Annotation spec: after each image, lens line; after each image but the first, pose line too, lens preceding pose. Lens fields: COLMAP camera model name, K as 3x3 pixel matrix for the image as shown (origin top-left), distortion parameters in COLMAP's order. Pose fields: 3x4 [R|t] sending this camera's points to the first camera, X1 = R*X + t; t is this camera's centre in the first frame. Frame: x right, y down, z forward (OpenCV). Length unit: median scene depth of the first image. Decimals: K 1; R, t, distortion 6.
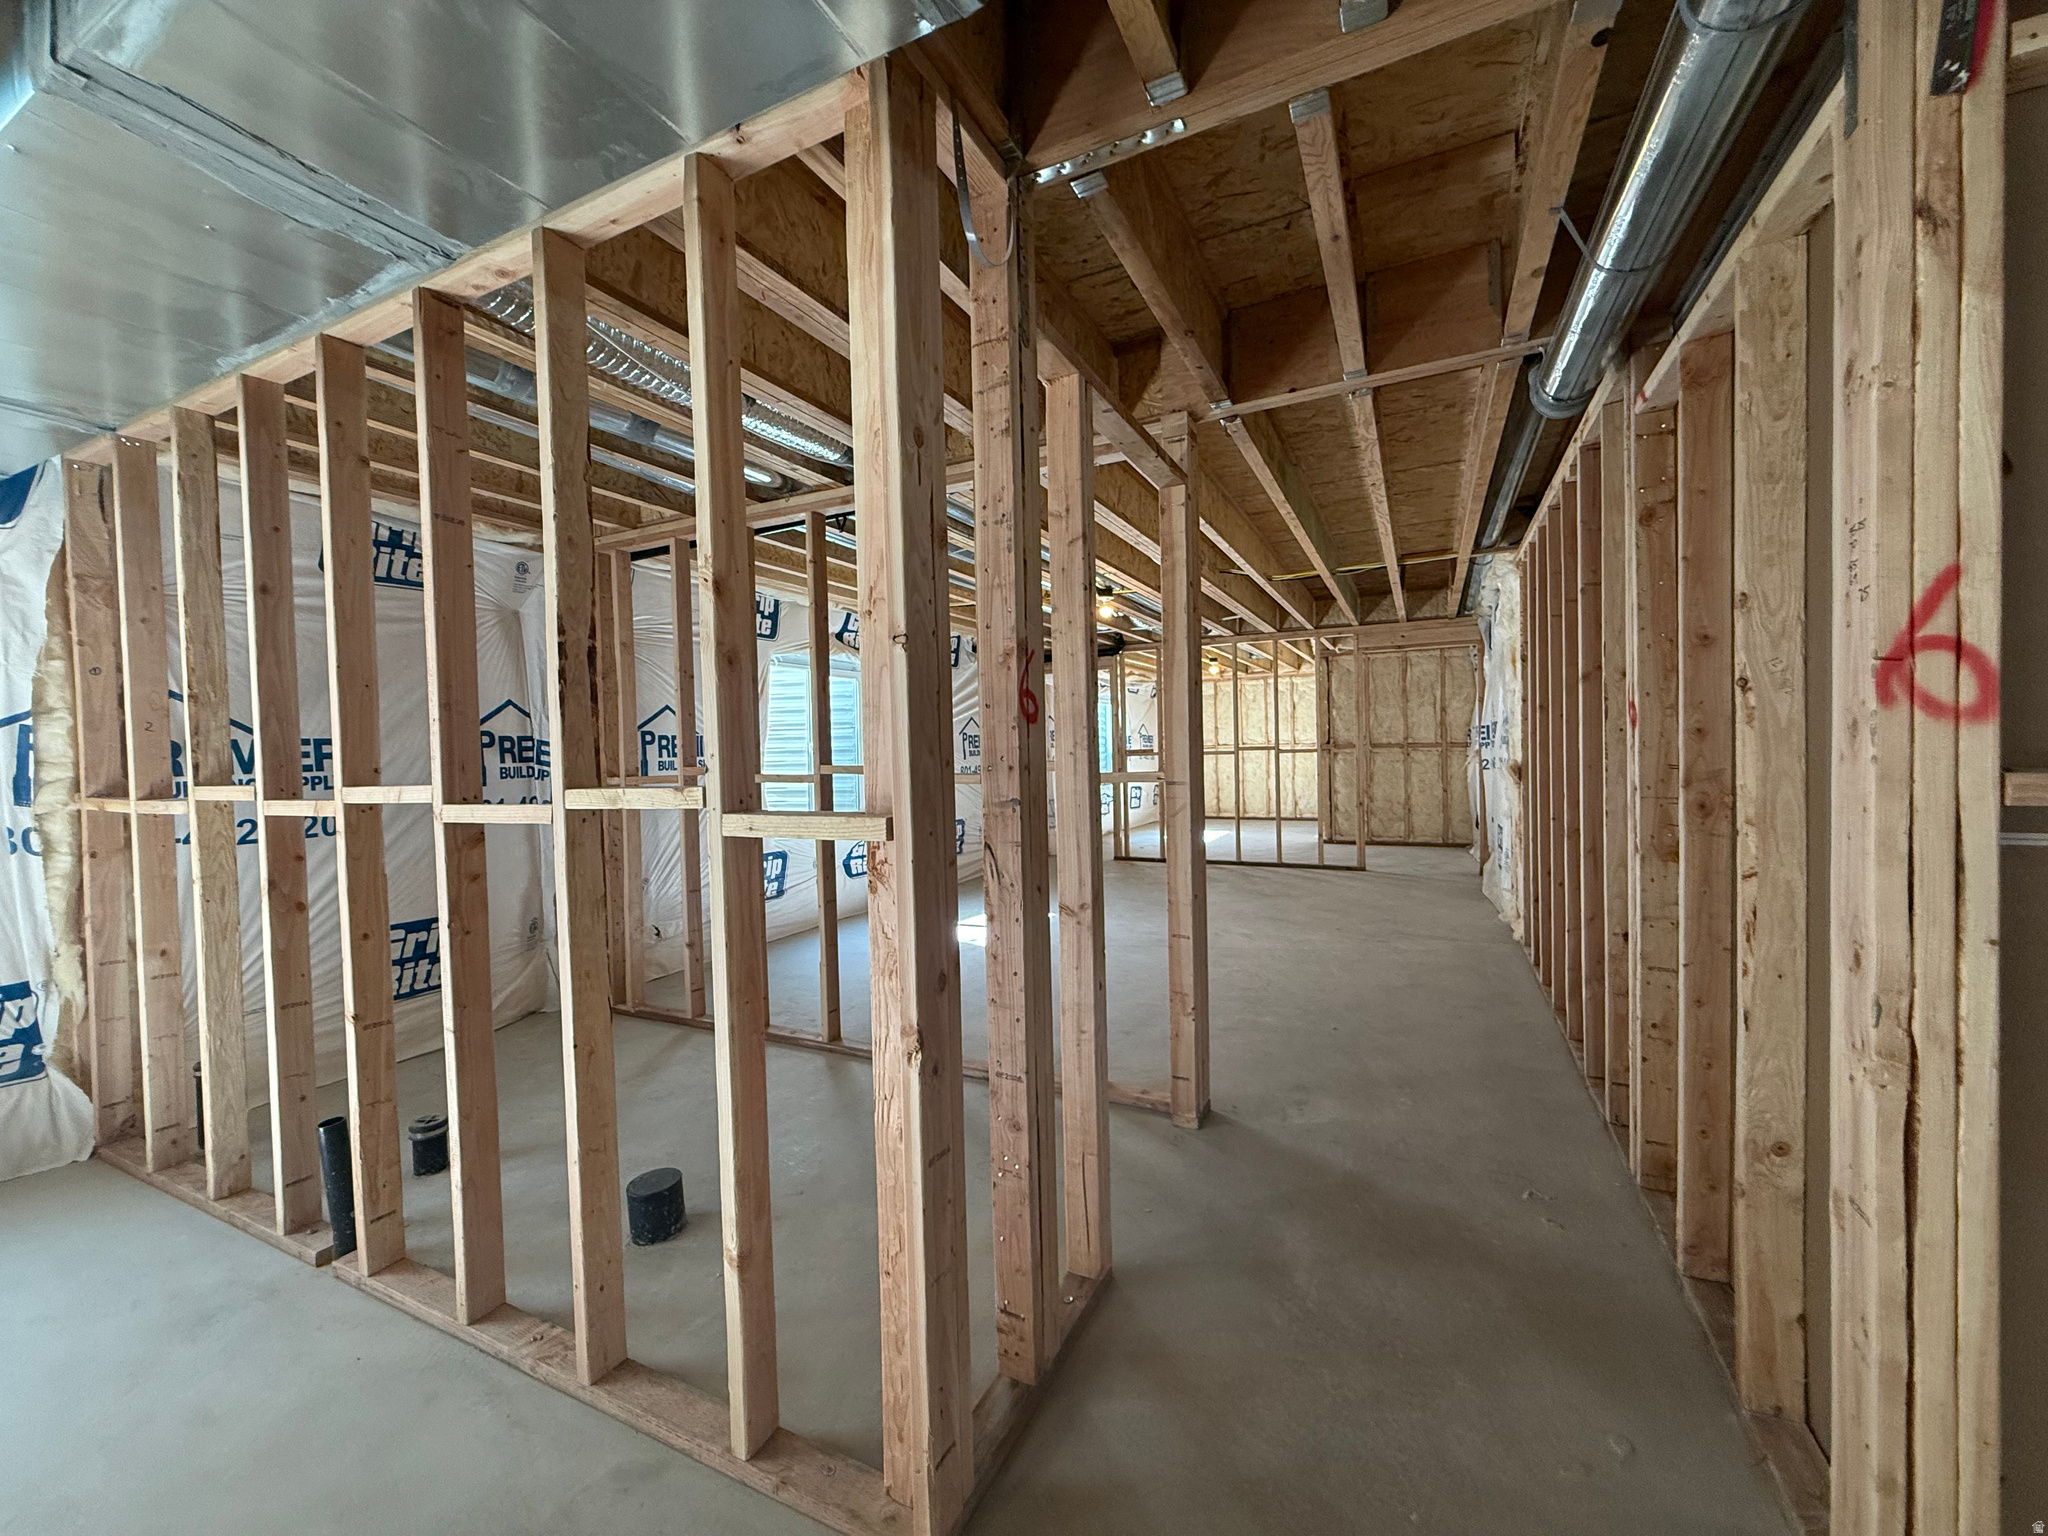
lens RADIAL K [[813.3, 0, 1023.3], [0, 813.3, 764.8], [0, 0, 1]] dist [0.000616, 0.000067]
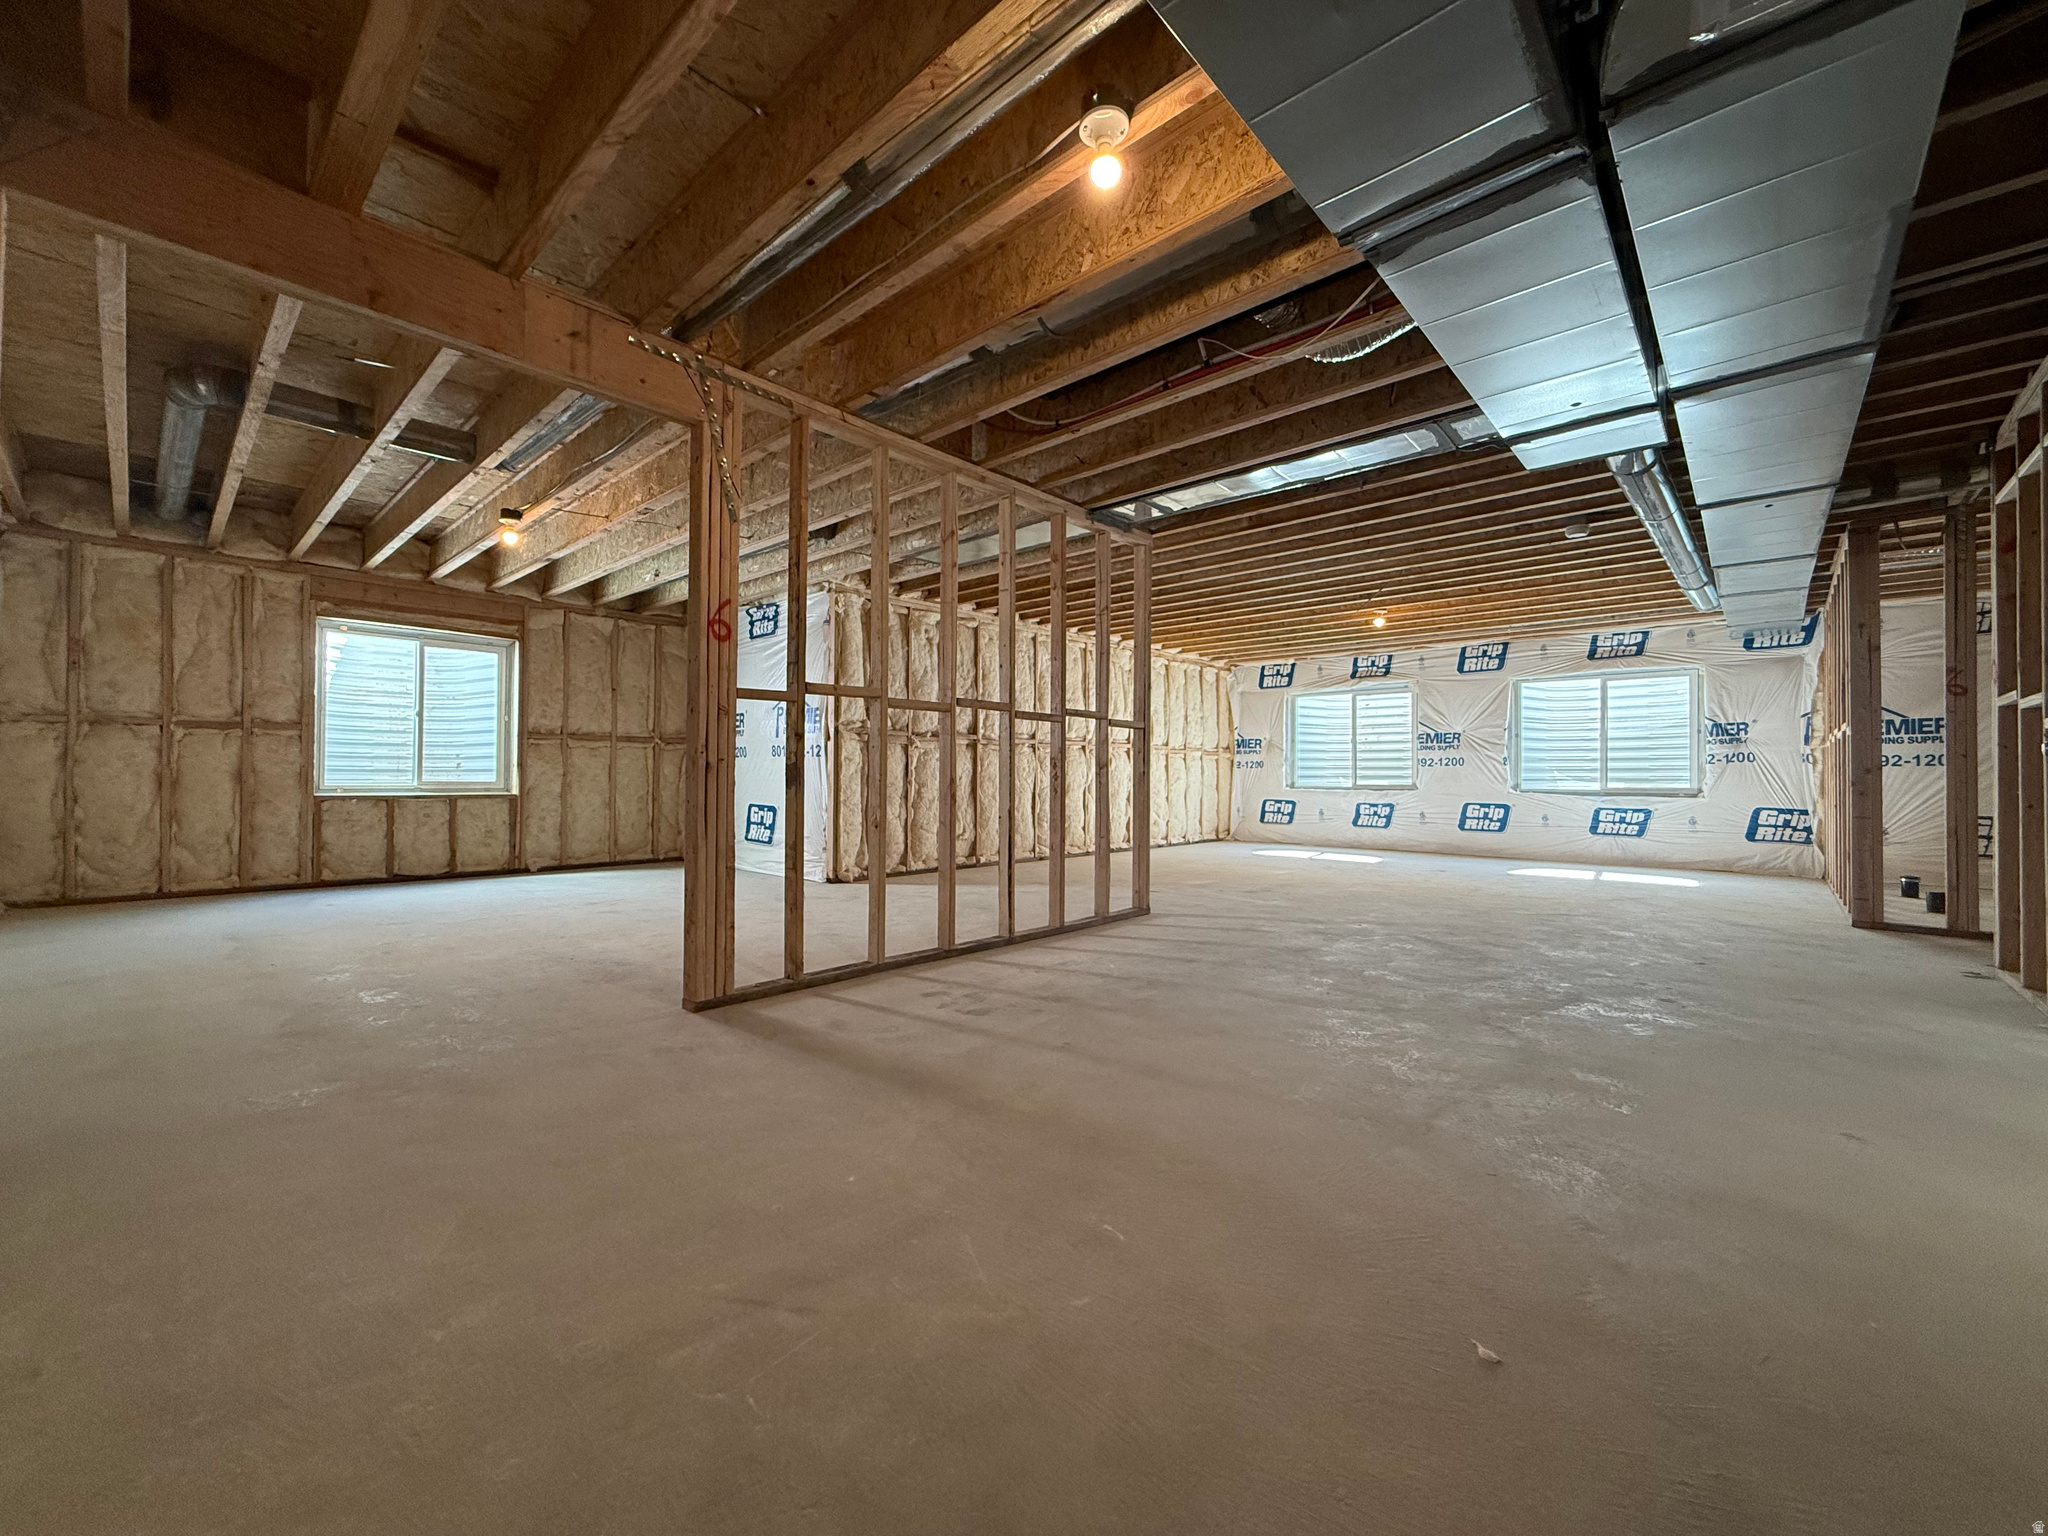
lens RADIAL K [[813.3, 0, 1024.3], [0, 813.3, 767.8], [0, 0, 1]] dist [0.000616, 0.000067]
pose [[-0.277875, 0.018211, -0.960445, 2.154063], [-0.017404, 0.999561, 0.023988, 0.104077], [0.960460, 0.023381, -0.277436, -0.785116]]
